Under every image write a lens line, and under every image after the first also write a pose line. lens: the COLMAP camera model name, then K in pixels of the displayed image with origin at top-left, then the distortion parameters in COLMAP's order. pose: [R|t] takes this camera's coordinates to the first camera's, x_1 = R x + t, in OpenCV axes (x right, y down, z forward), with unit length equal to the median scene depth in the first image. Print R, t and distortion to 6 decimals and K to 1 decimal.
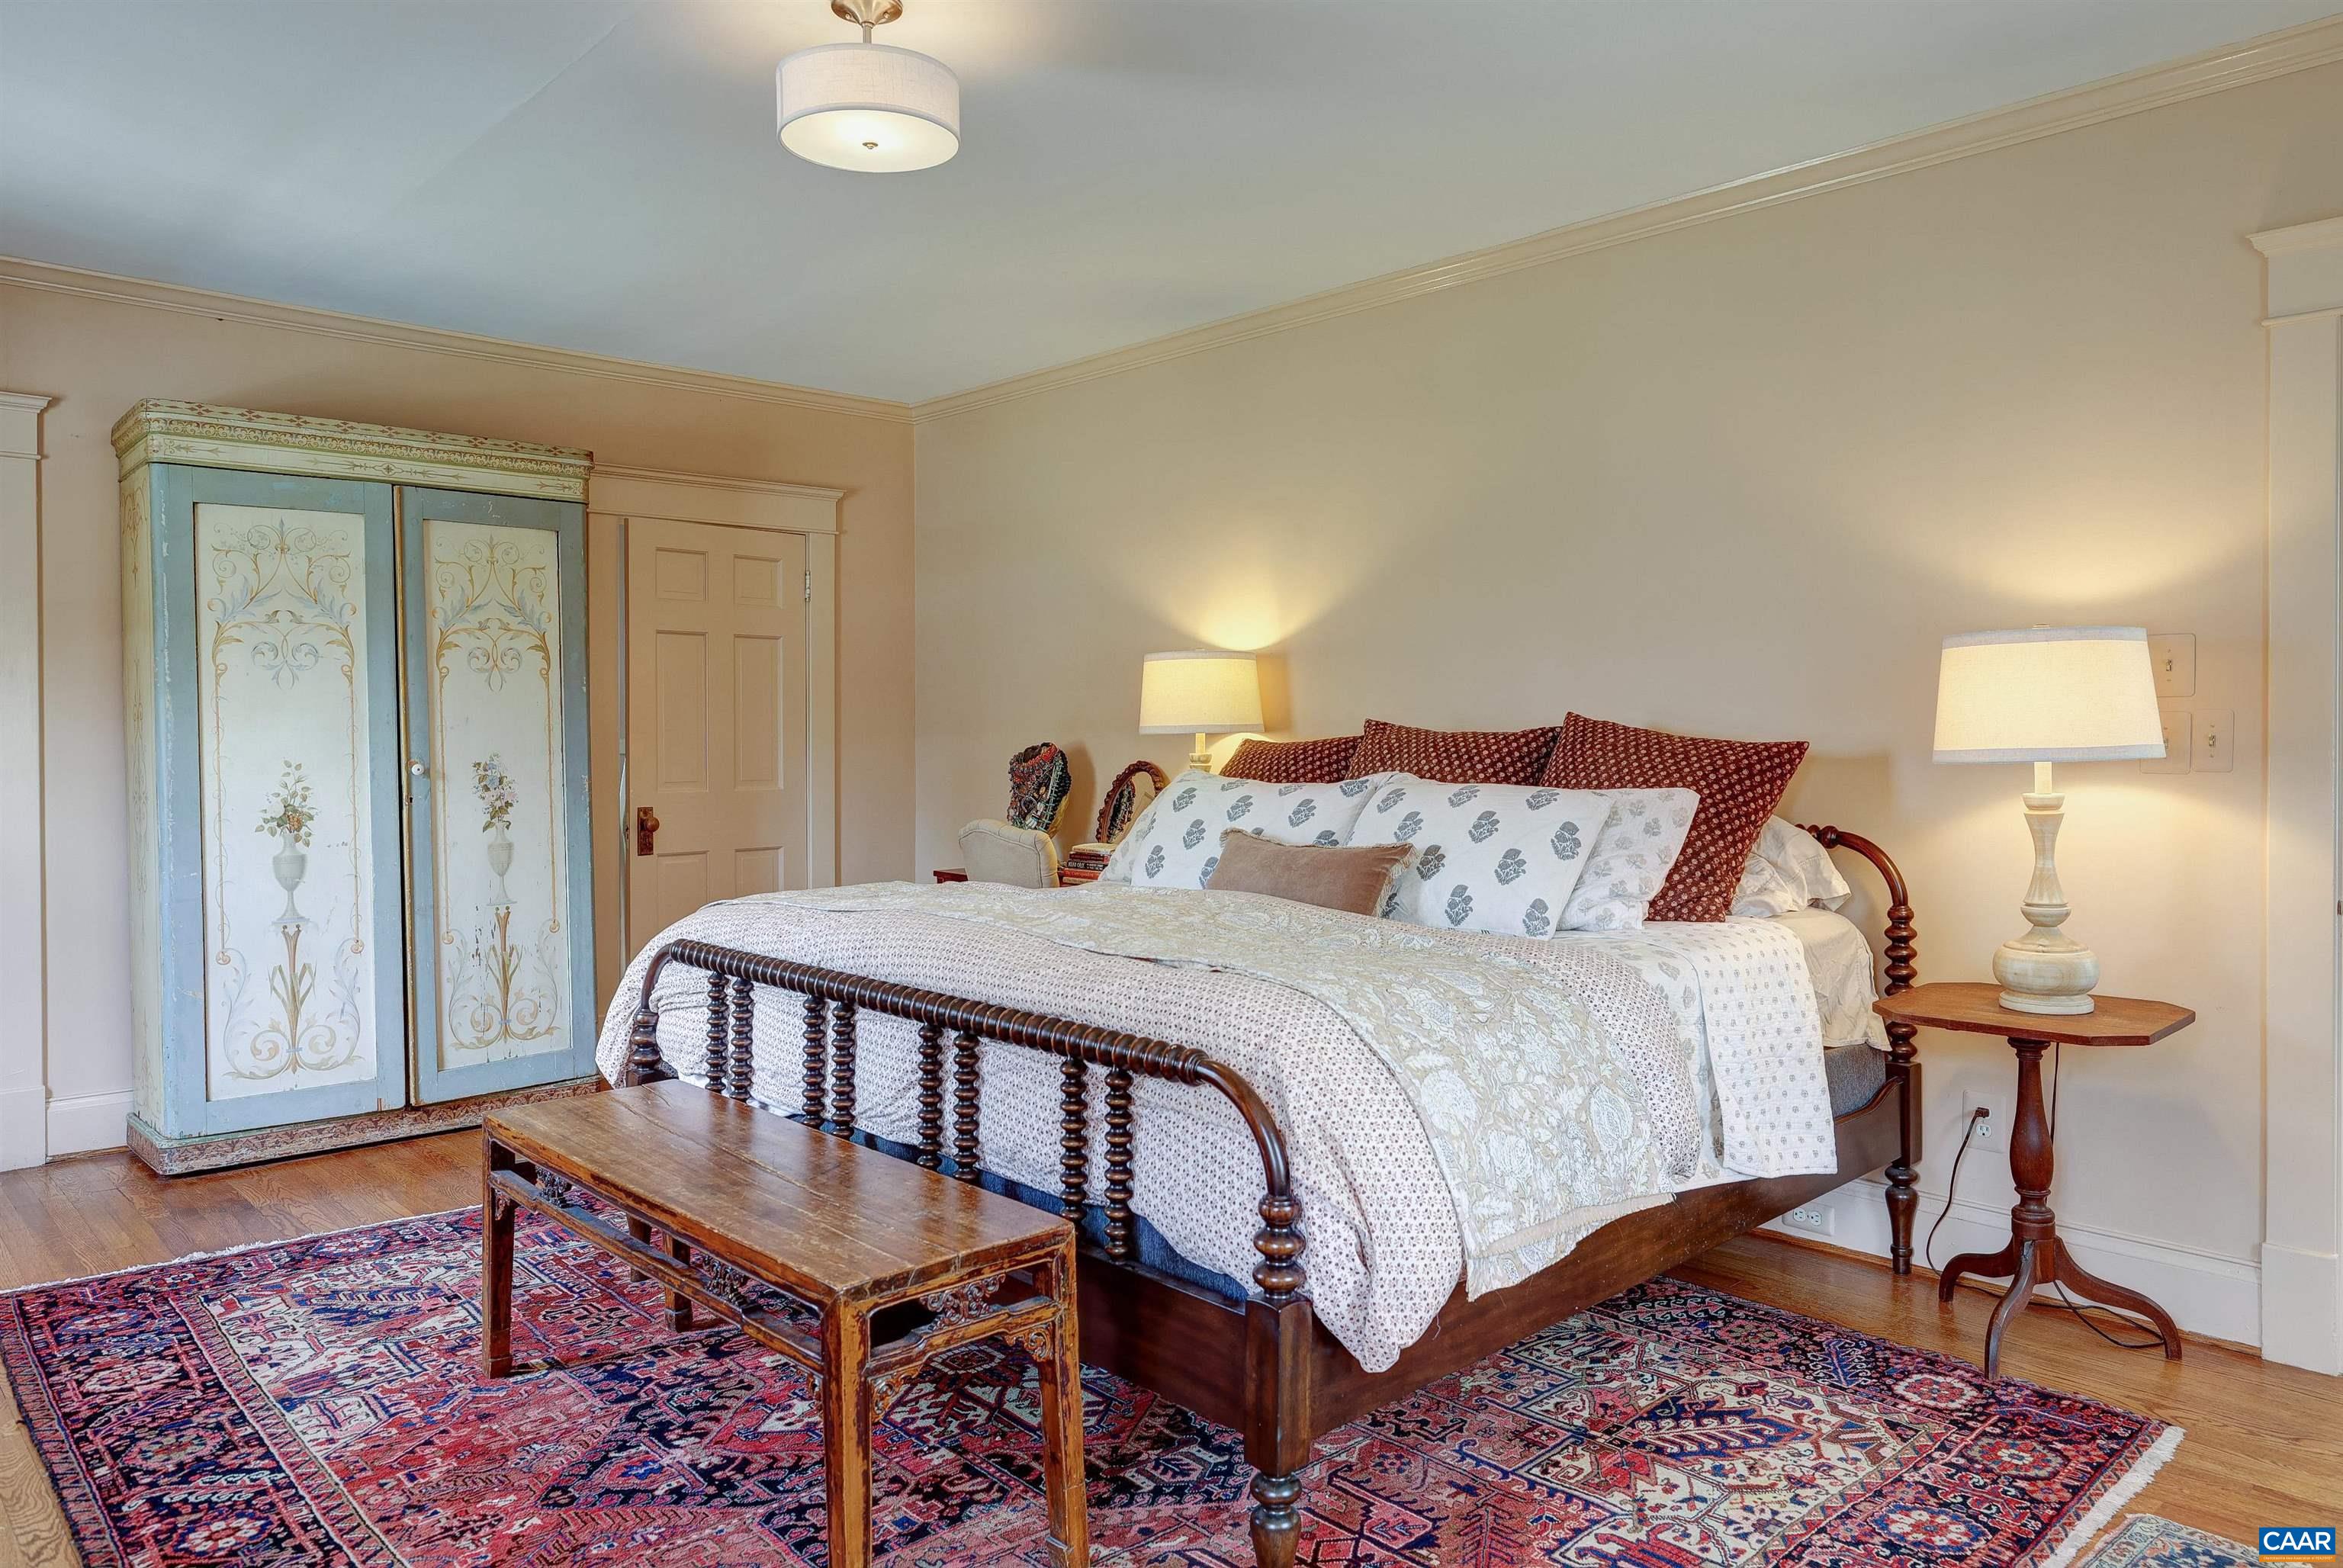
lens RADIAL K [[1545.4, 0, 1162.4], [0, 1545.4, 796.1], [0, 0, 1]] dist [-0.012358, 0.010061]
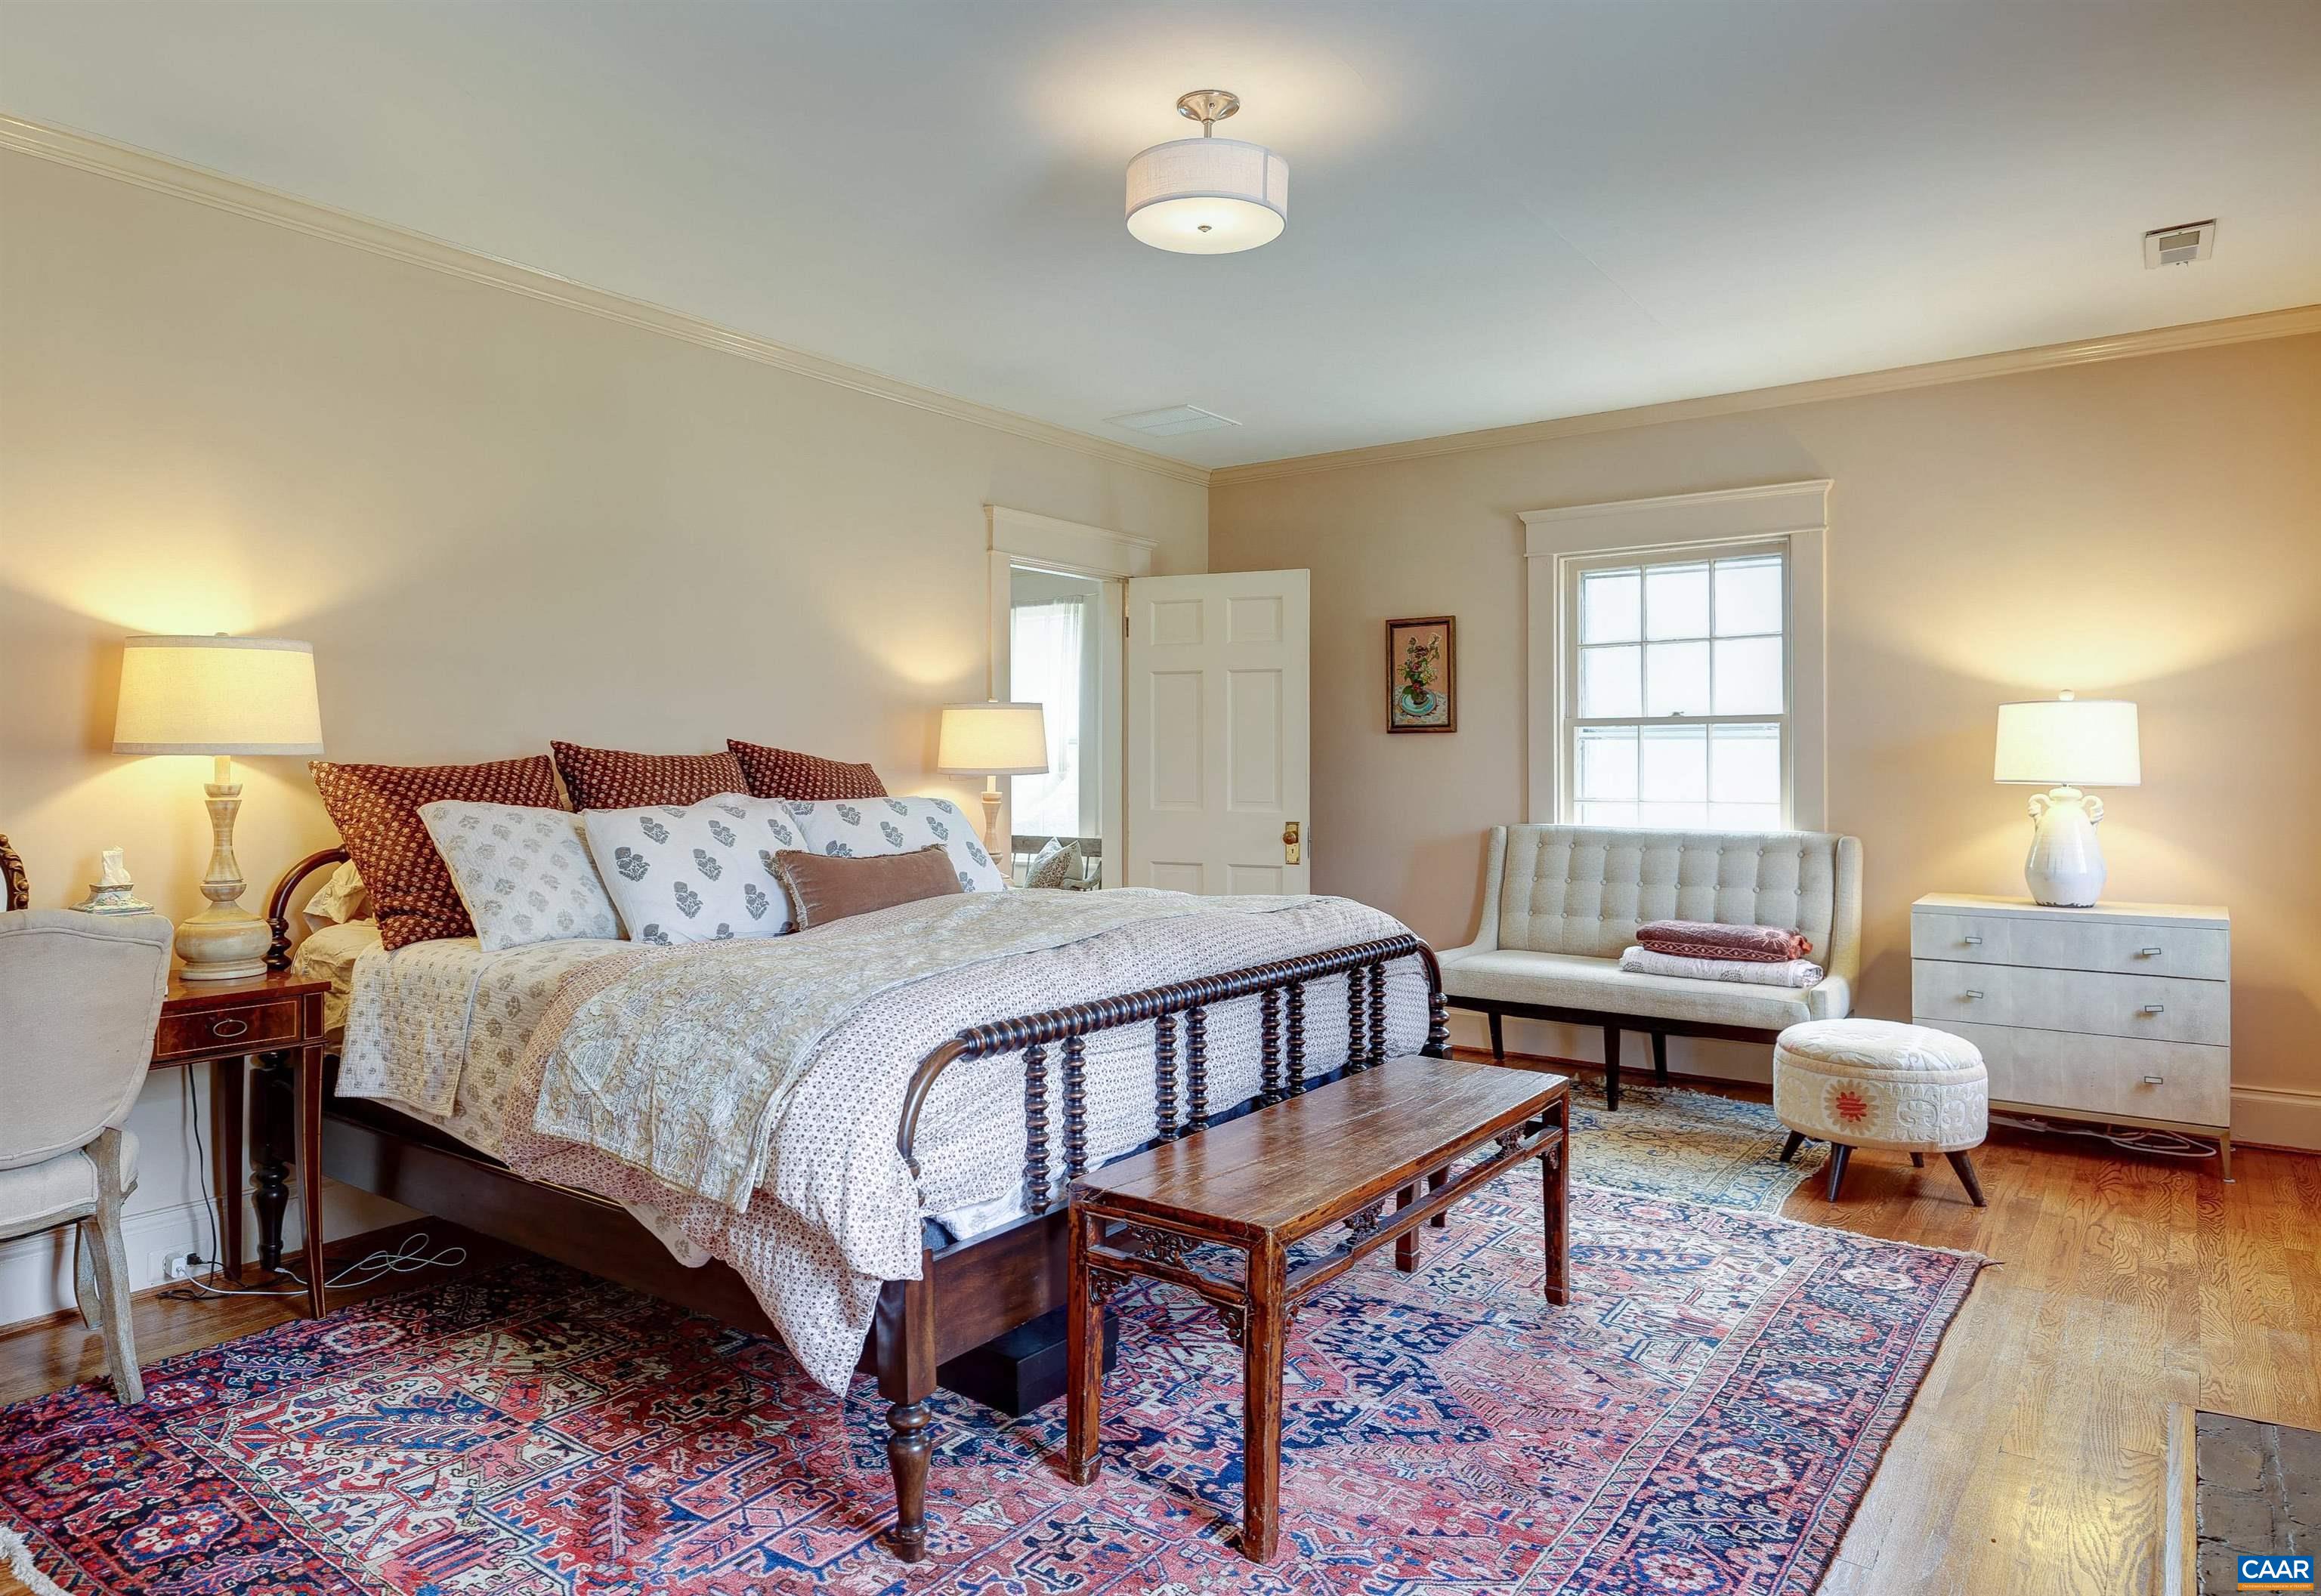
lens RADIAL K [[1399.3, 0, 1152.5], [0, 1399.3, 778.8], [0, 0, 1]] dist [0.004726, -0.000977]
pose [[-0.186631, -0.010186, 0.982377, -0.825698], [0.032438, 0.999337, 0.016525, -0.030063], [-0.981894, 0.034950, -0.186177, 0.858469]]
